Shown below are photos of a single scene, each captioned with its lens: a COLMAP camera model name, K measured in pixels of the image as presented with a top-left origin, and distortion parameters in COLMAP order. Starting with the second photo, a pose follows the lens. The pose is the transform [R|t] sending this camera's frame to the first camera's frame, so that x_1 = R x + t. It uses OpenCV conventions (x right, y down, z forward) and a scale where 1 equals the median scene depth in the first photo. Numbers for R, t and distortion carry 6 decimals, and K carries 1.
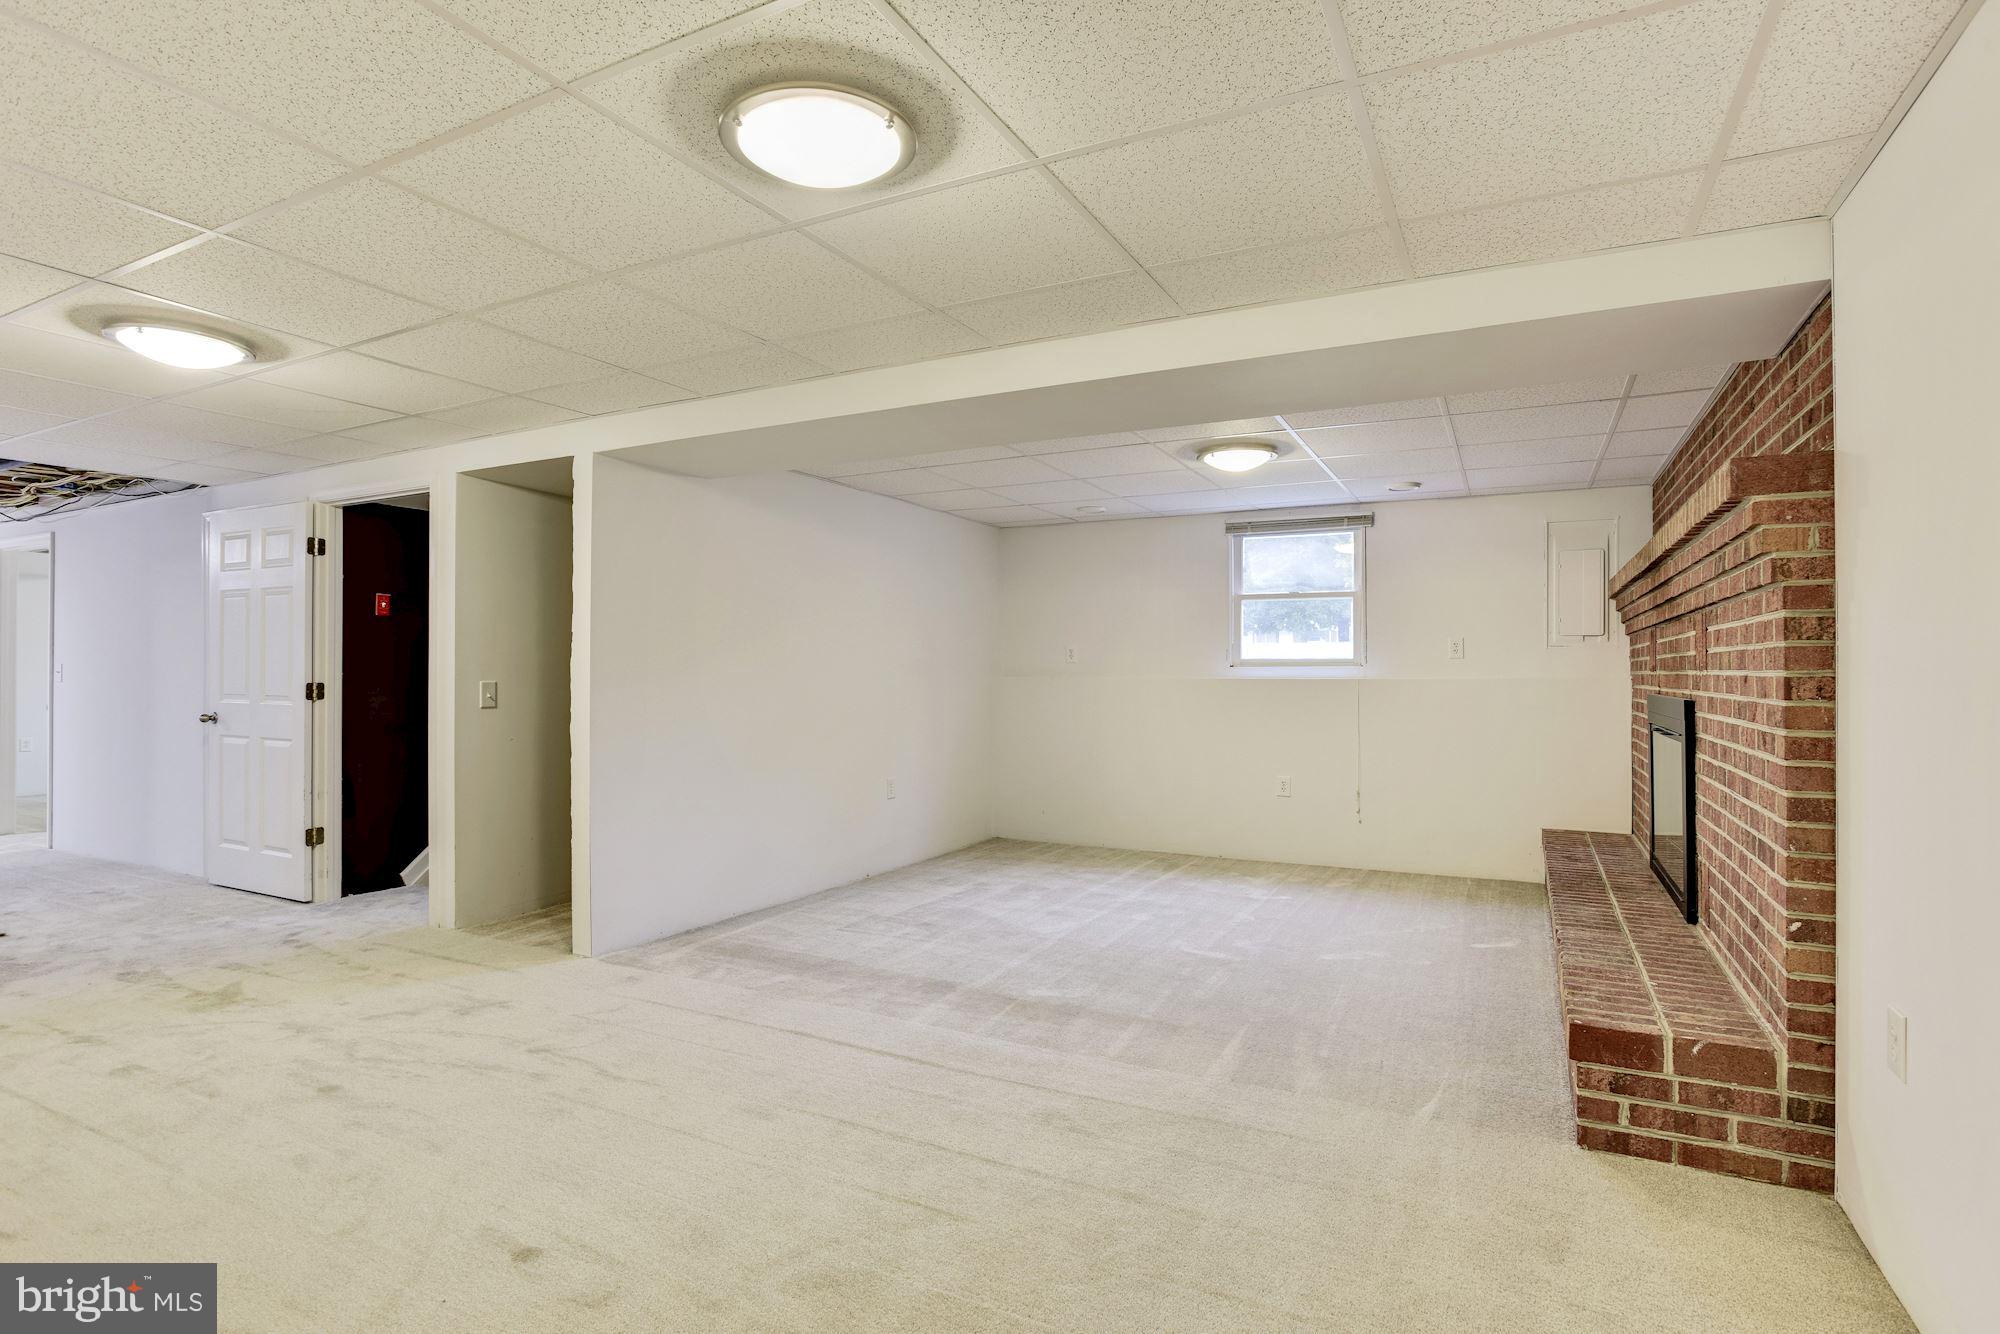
lens RADIAL K [[1001.6, 0, 1017.2], [0, 1001.6, 670.0], [0, 0, 1]] dist [-0.015923, 0.002290]
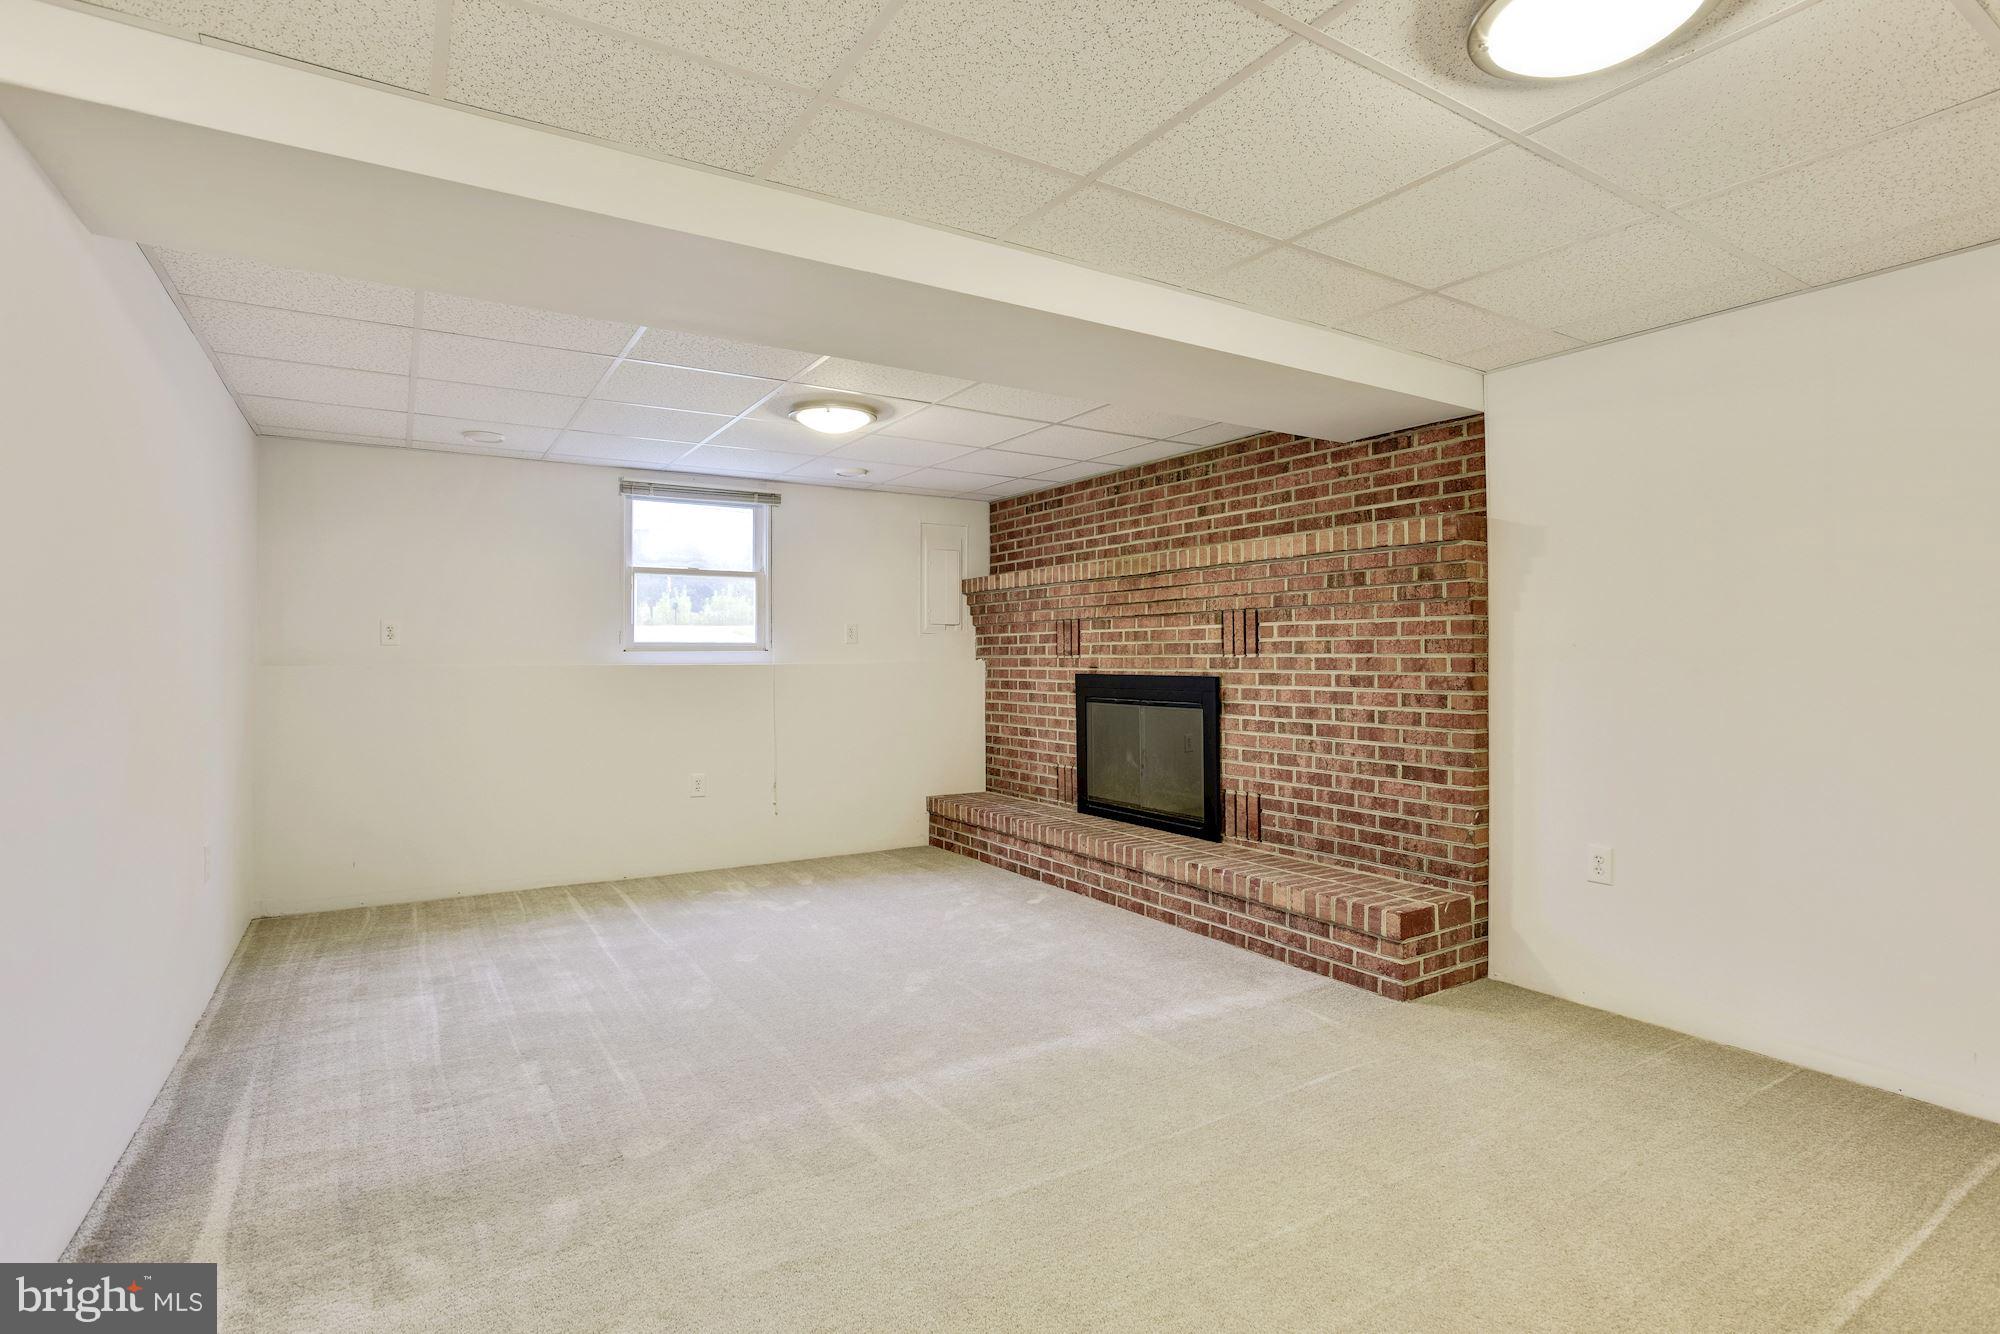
lens RADIAL K [[1001.6, 0, 1014.7], [0, 1001.6, 655.9], [0, 0, 1]] dist [-0.015923, 0.002290]
pose [[0.515246, -0.007264, 0.857011, -0.527784], [0.004366, 0.999973, 0.005851, -0.004733], [-0.857031, 0.000727, 0.515264, 0.446820]]
